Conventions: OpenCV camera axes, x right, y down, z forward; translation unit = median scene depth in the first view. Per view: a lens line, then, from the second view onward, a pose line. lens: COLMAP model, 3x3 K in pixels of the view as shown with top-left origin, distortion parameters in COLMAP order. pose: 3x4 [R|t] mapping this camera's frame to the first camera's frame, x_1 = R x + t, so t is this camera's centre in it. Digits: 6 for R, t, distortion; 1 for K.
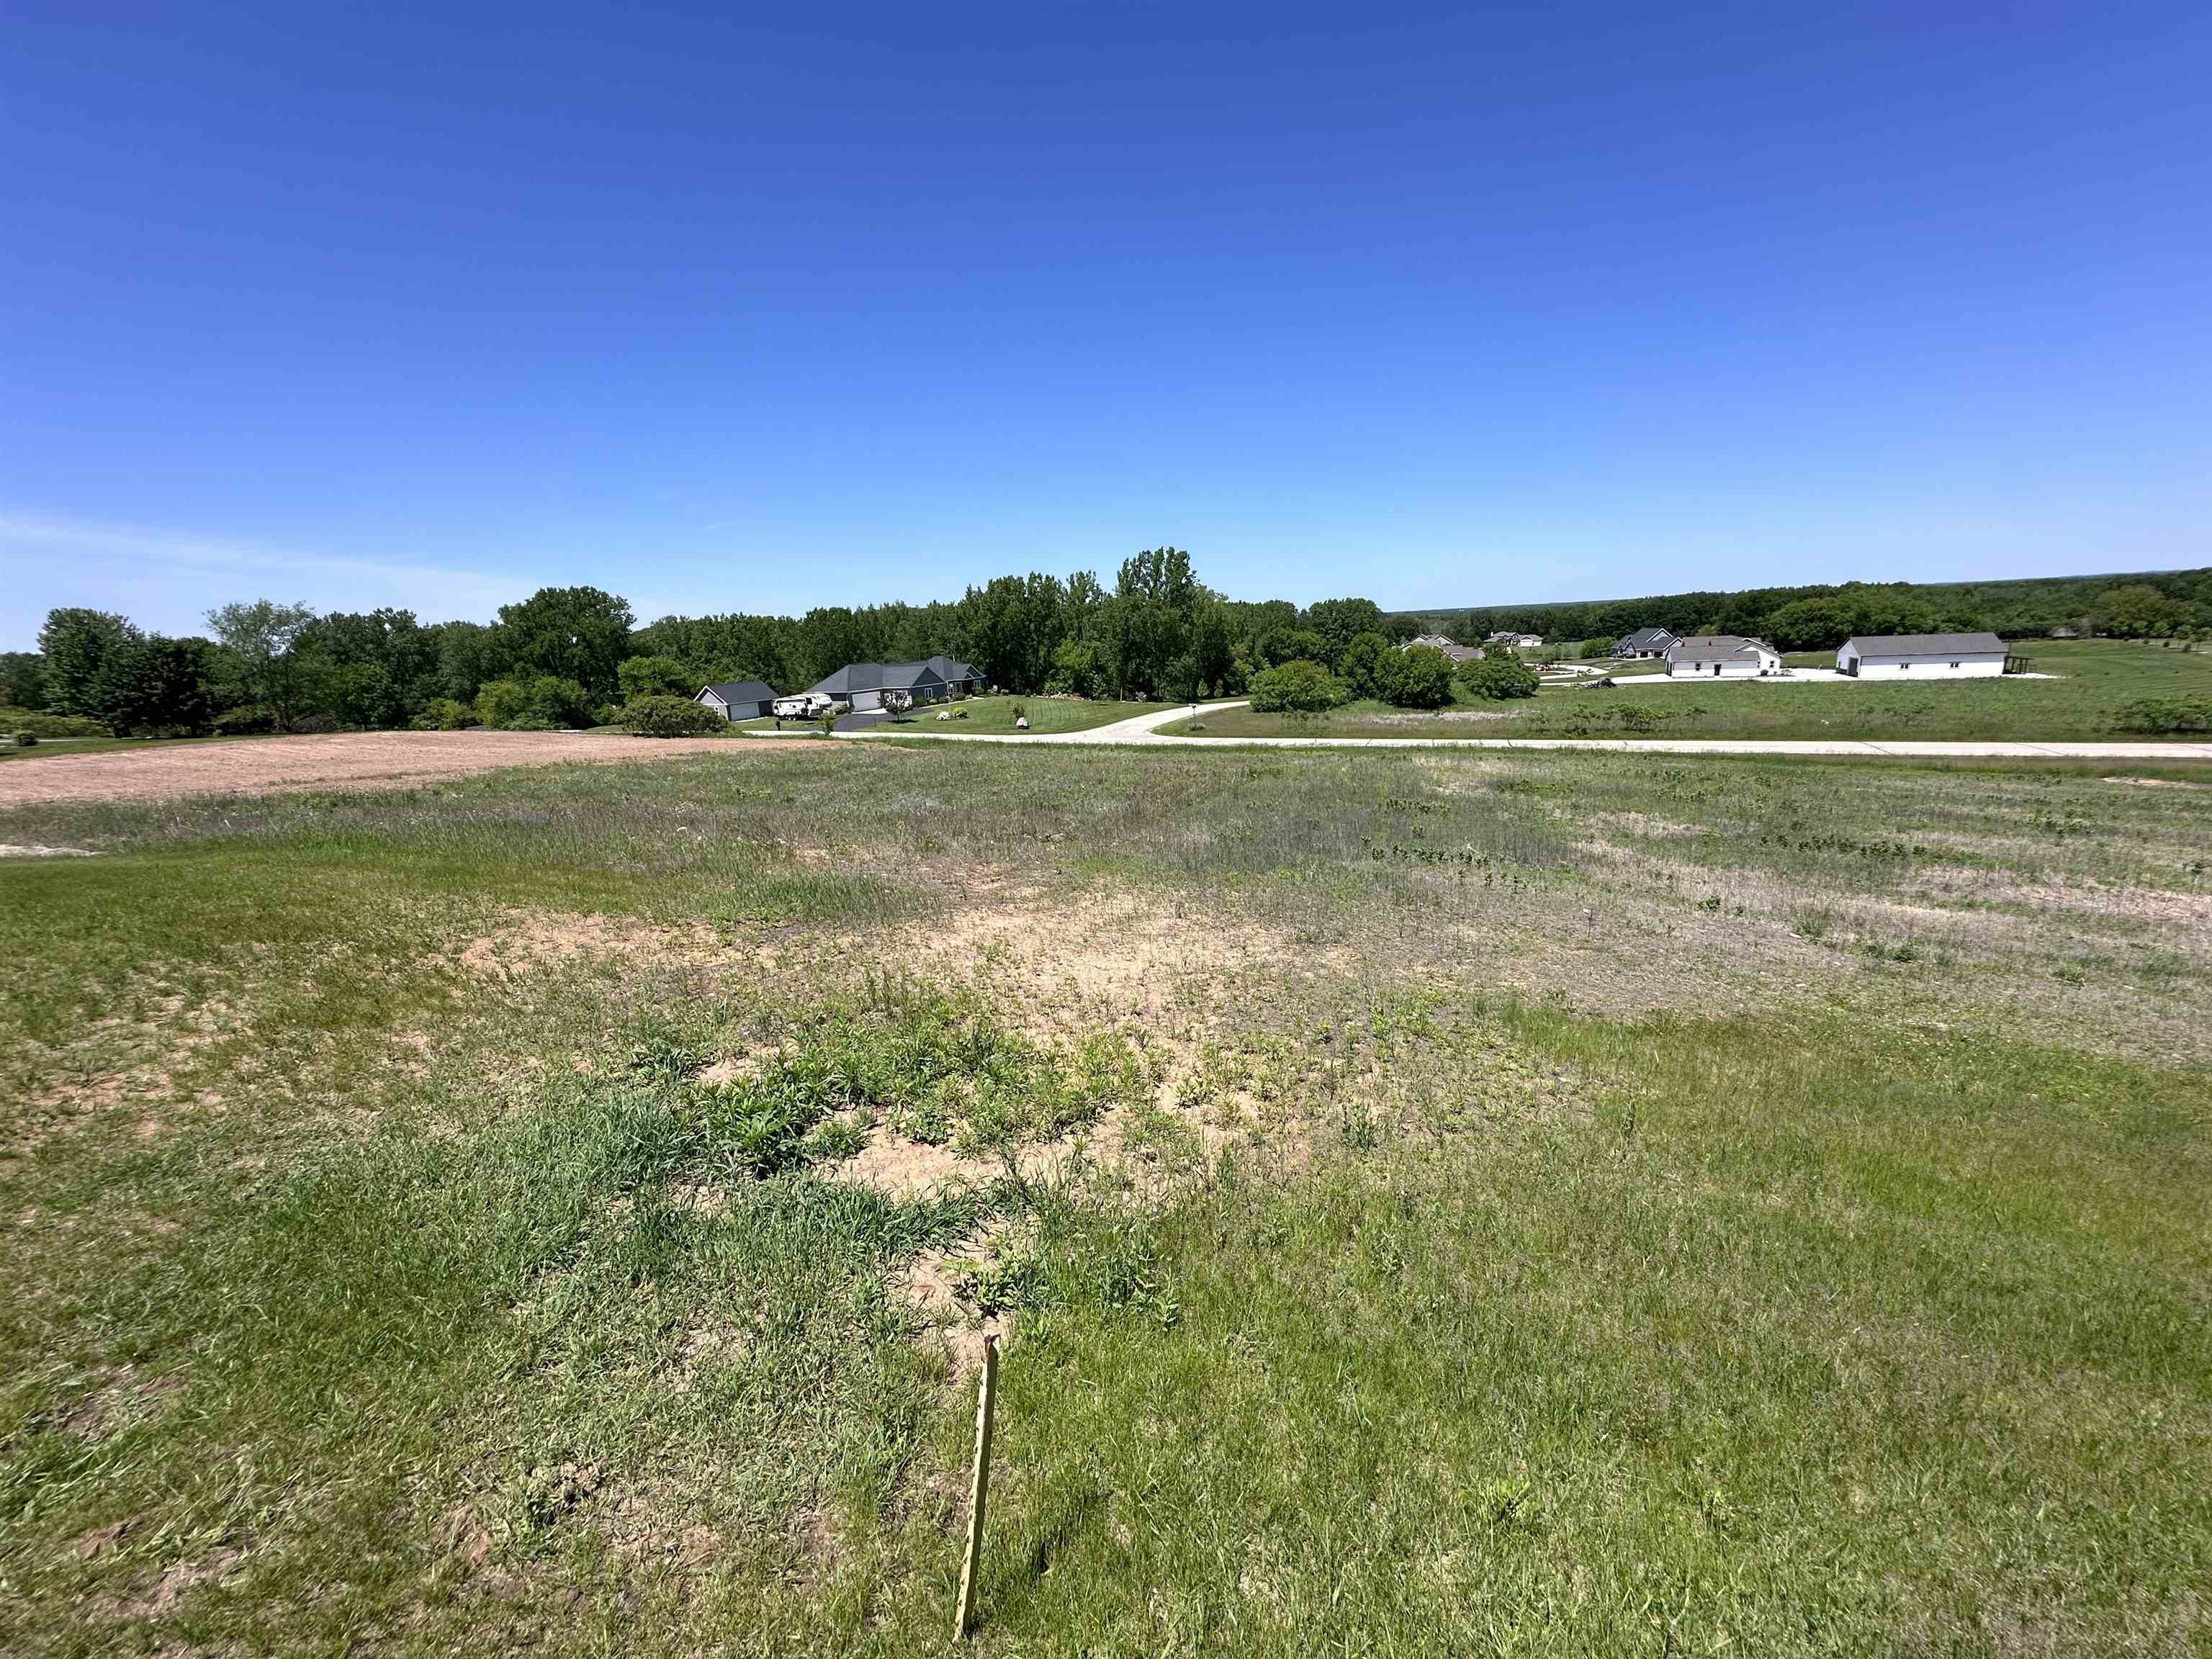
lens RADIAL K [[883.4, 0, 1106.0], [0, 883.4, 829.5], [0, 0, 1]] dist [-0.002036, 0.000539]
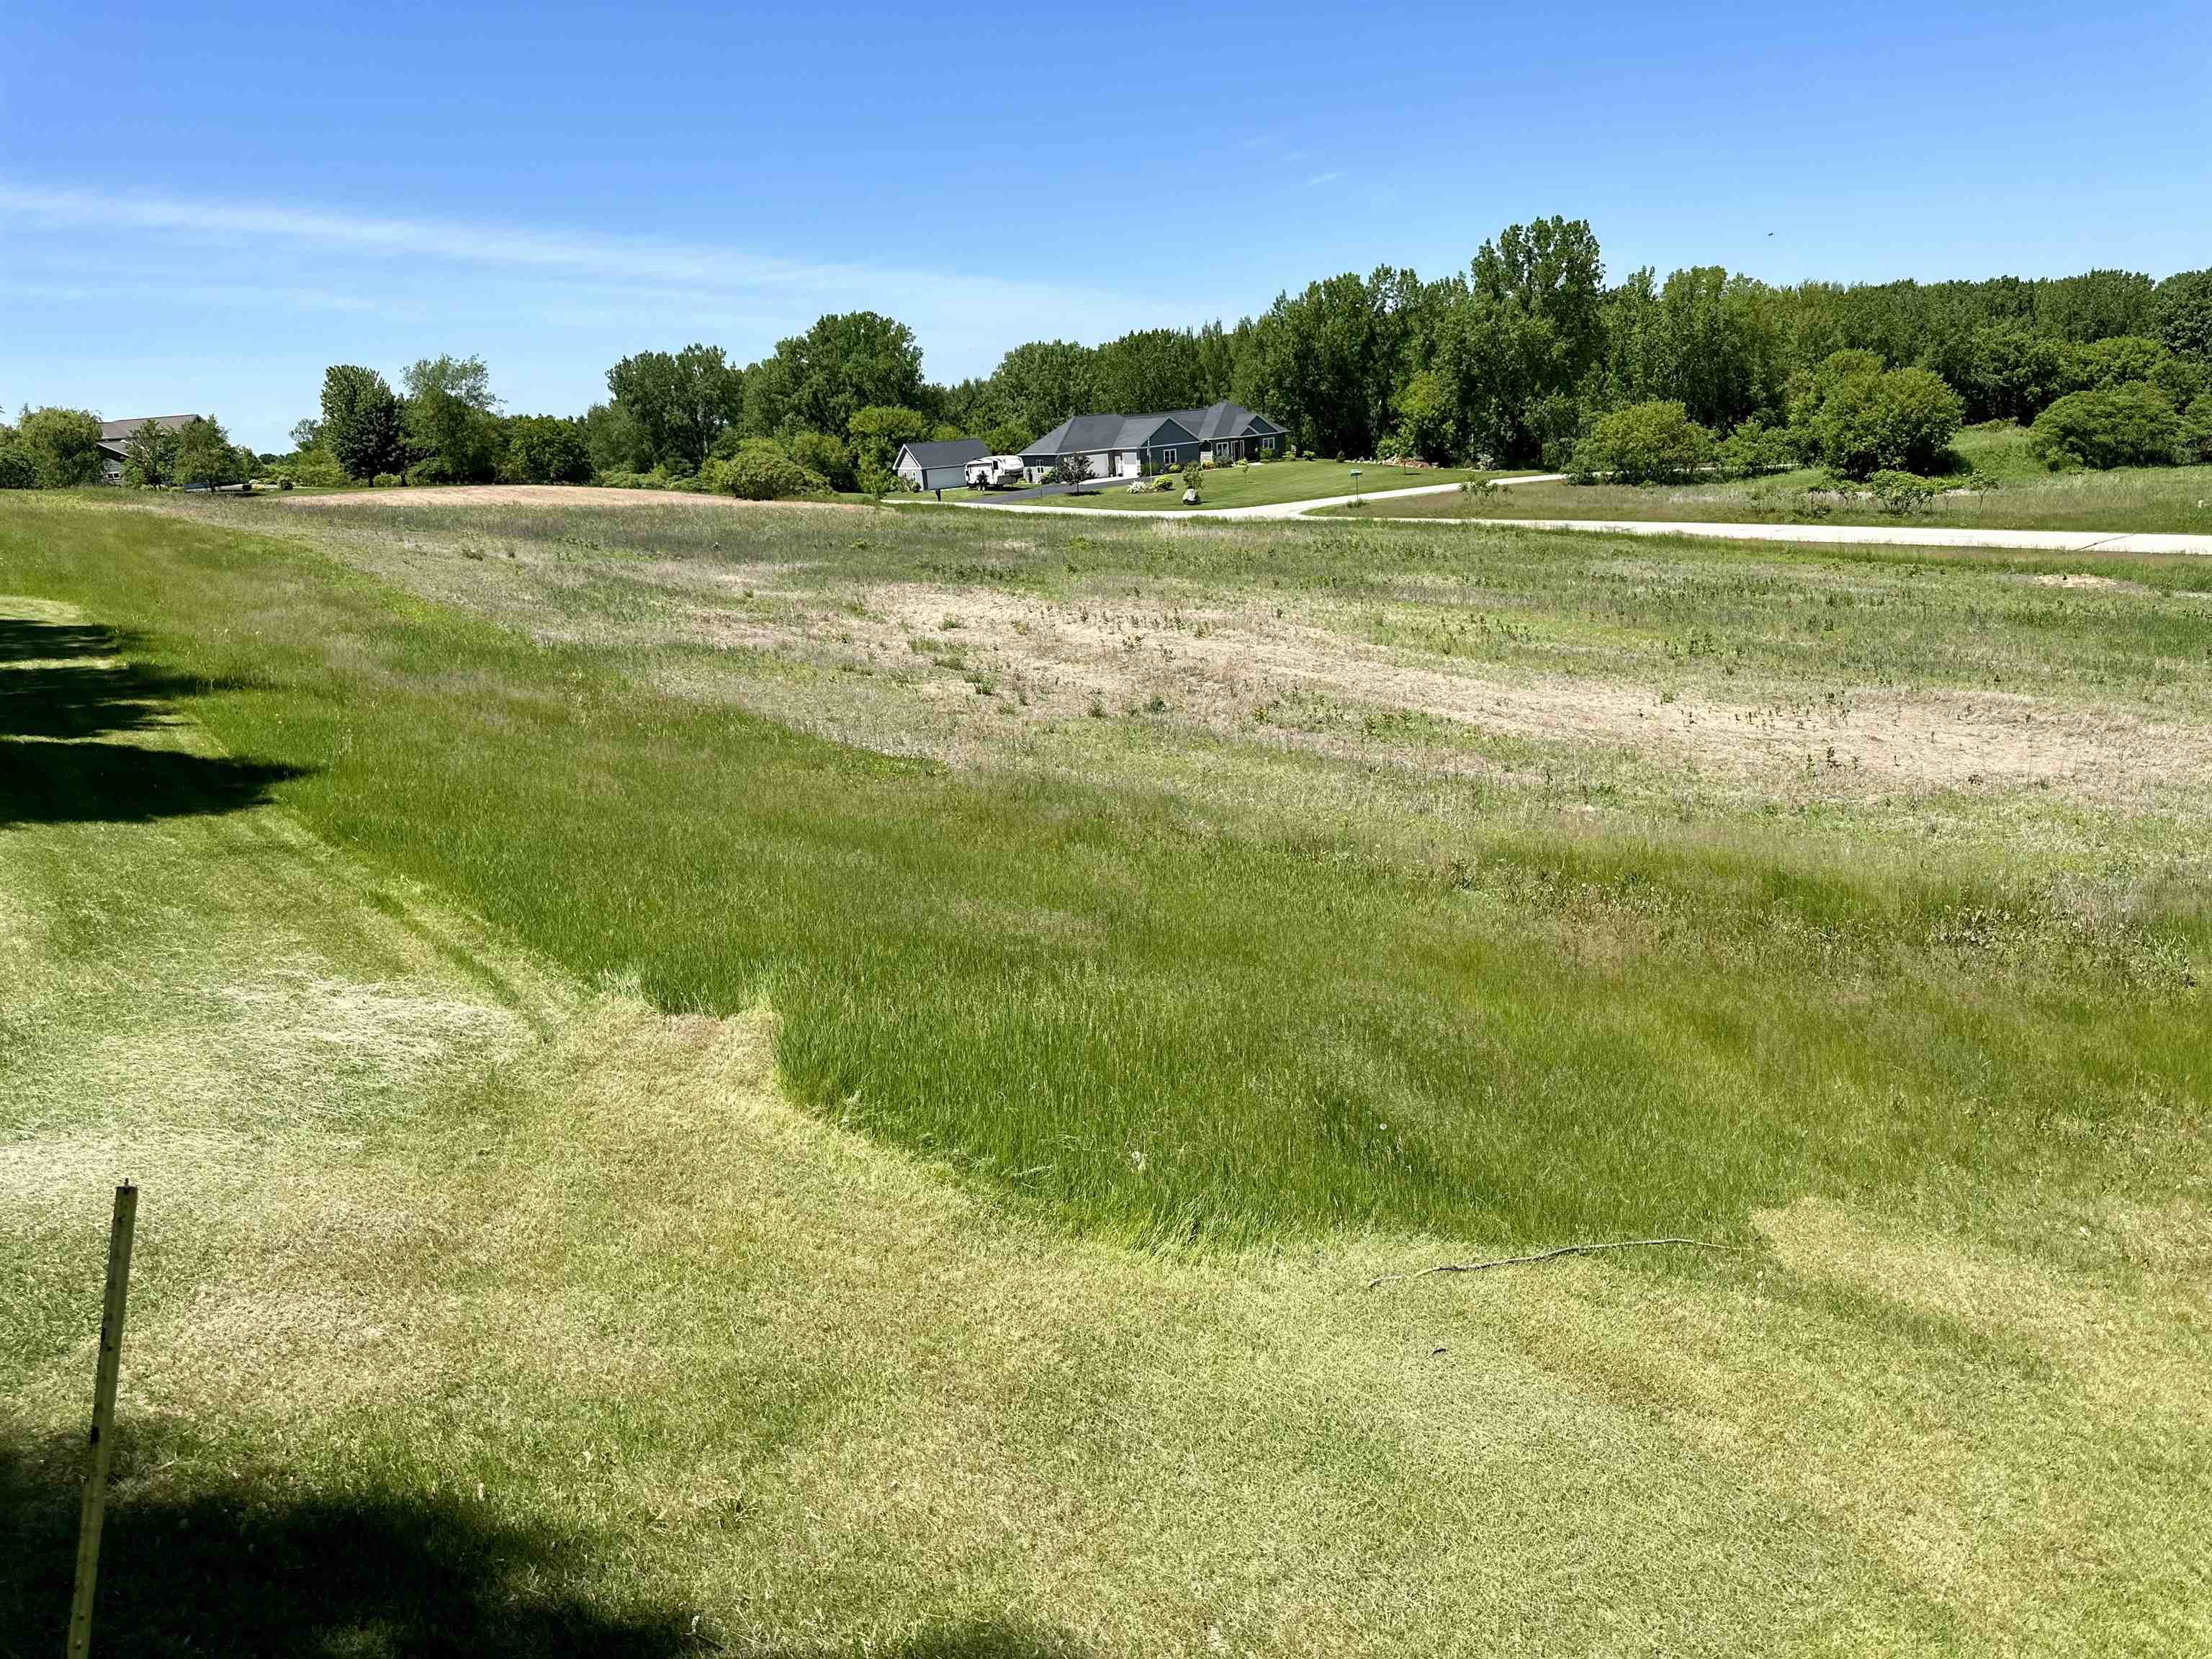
lens RADIAL K [[1552.2, 0, 1102.7], [0, 1552.2, 901.9], [0, 0, 1]] dist [0.071030, -0.074641]
pose [[0.866181, 0.142118, -0.479096, 0.416041], [-0.082921, 0.986293, 0.142654, 0.029035], [0.492803, -0.083837, 0.866093, -0.171080]]
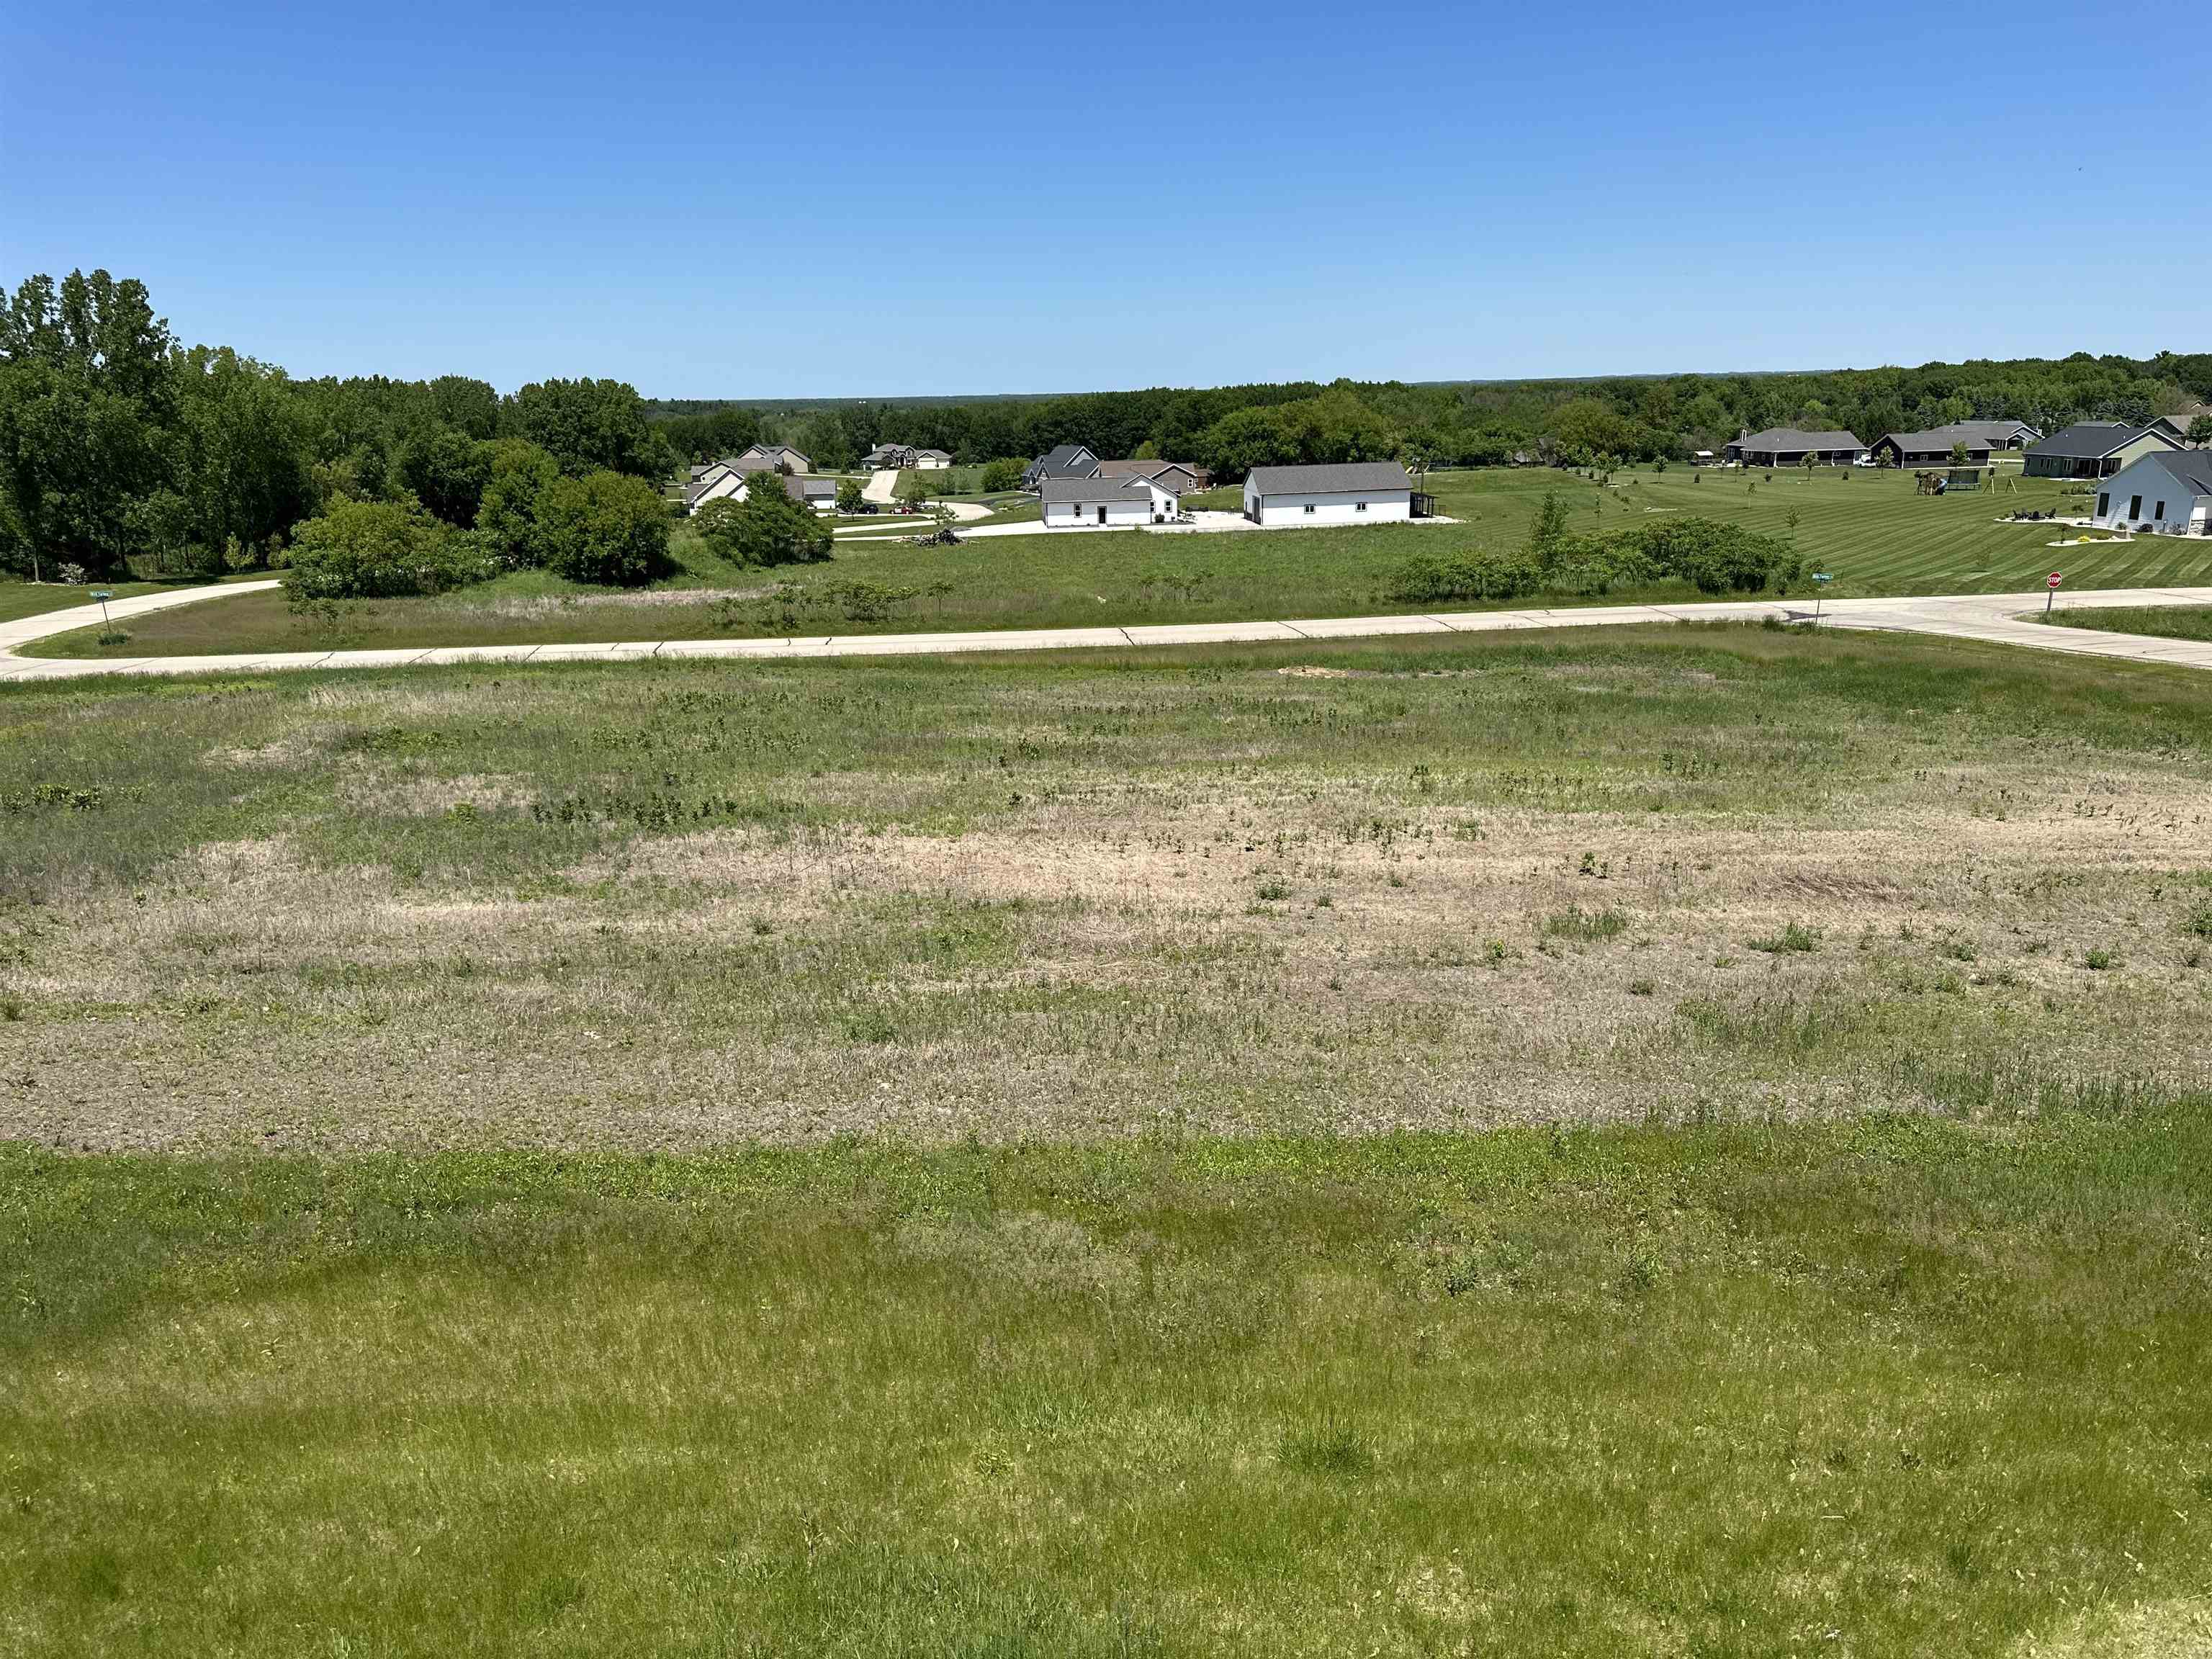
lens RADIAL K [[1540.2, 0, 1099.8], [0, 1540.2, 863.9], [0, 0, 1]] dist [0.128941, -0.189154]
pose [[0.870344, -0.113467, 0.479193, 0.106763], [0.090133, 0.993359, 0.071509, 0.001073], [-0.484125, -0.019046, 0.874792, -0.059085]]
